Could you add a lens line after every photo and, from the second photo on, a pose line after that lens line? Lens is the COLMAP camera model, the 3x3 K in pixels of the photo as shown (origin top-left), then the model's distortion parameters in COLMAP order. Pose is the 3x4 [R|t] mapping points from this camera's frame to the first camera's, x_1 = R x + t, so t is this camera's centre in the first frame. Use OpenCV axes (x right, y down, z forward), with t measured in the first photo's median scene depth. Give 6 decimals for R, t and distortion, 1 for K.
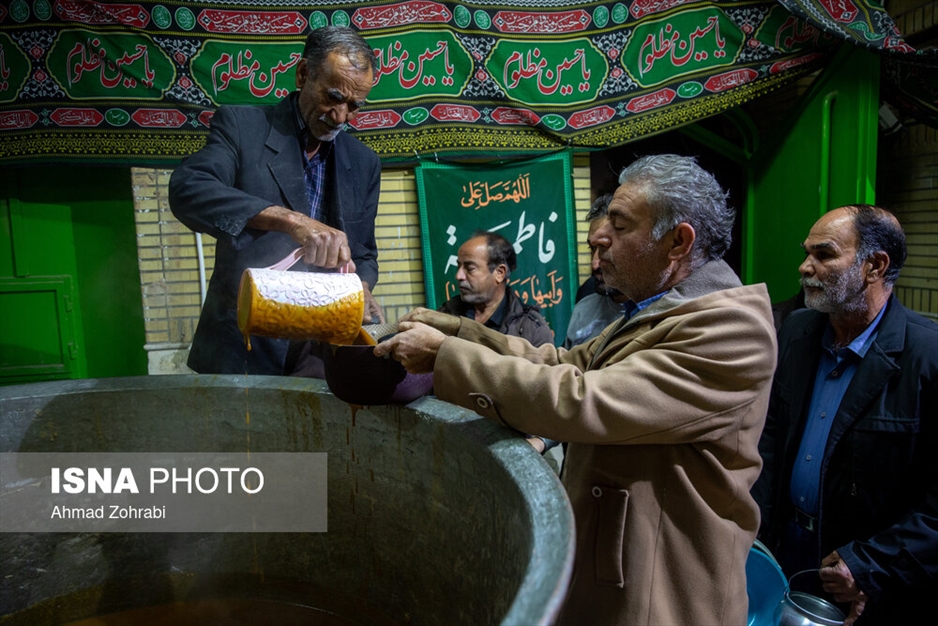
lens RADIAL K [[650.7, 0, 467.7], [0, 650.7, 311.6], [0, 0, 1]] dist [-0.082148, 0.050776]
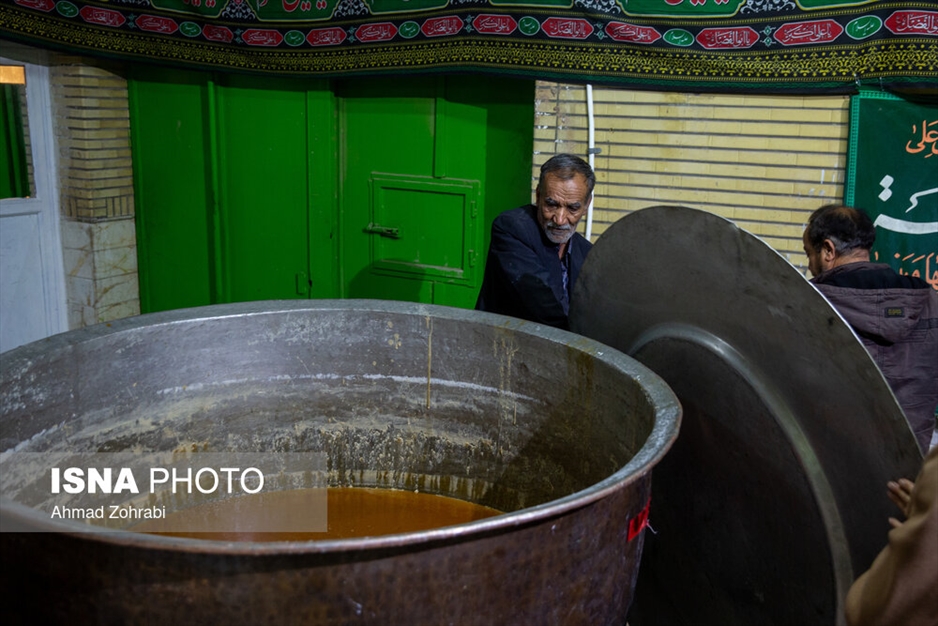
lens RADIAL K [[982.2, 0, 466.2], [0, 982.2, 311.4], [0, 0, 1]] dist [0.045001, 0.000000]
pose [[0.787406, 0.187477, -0.587235, 0.306394], [-0.121172, 0.981118, 0.150751, -0.094043], [0.604409, -0.047546, 0.795254, -0.238870]]
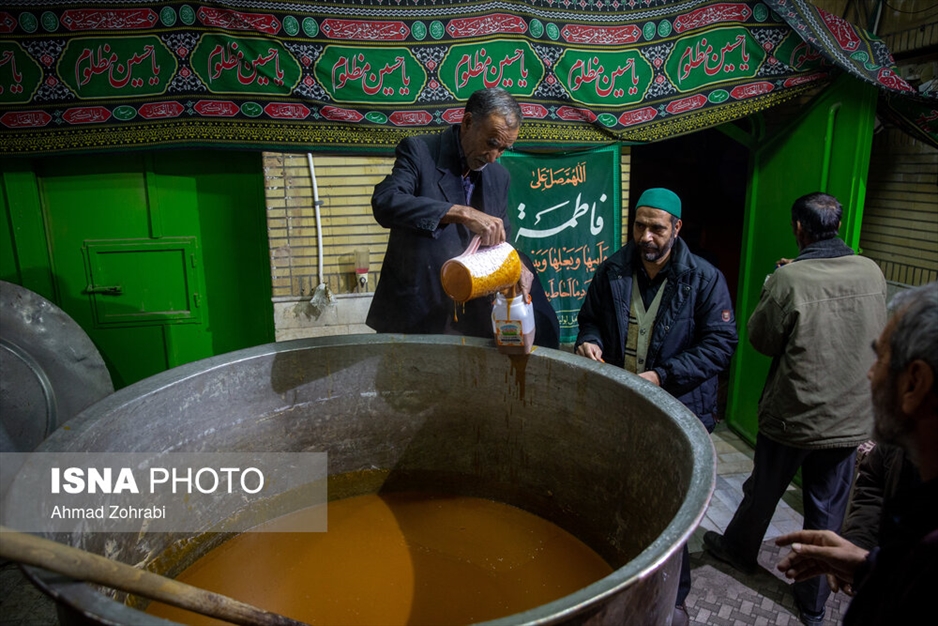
lens RADIAL K [[650.7, 0, 464.6], [0, 650.7, 317.8], [0, 0, 1]] dist [-0.082148, 0.050776]
pose [[0.999060, 0.011533, 0.041788, -0.187747], [-0.016545, 0.992436, 0.121642, -0.066913], [-0.040069, -0.122219, 0.991694, -0.250843]]
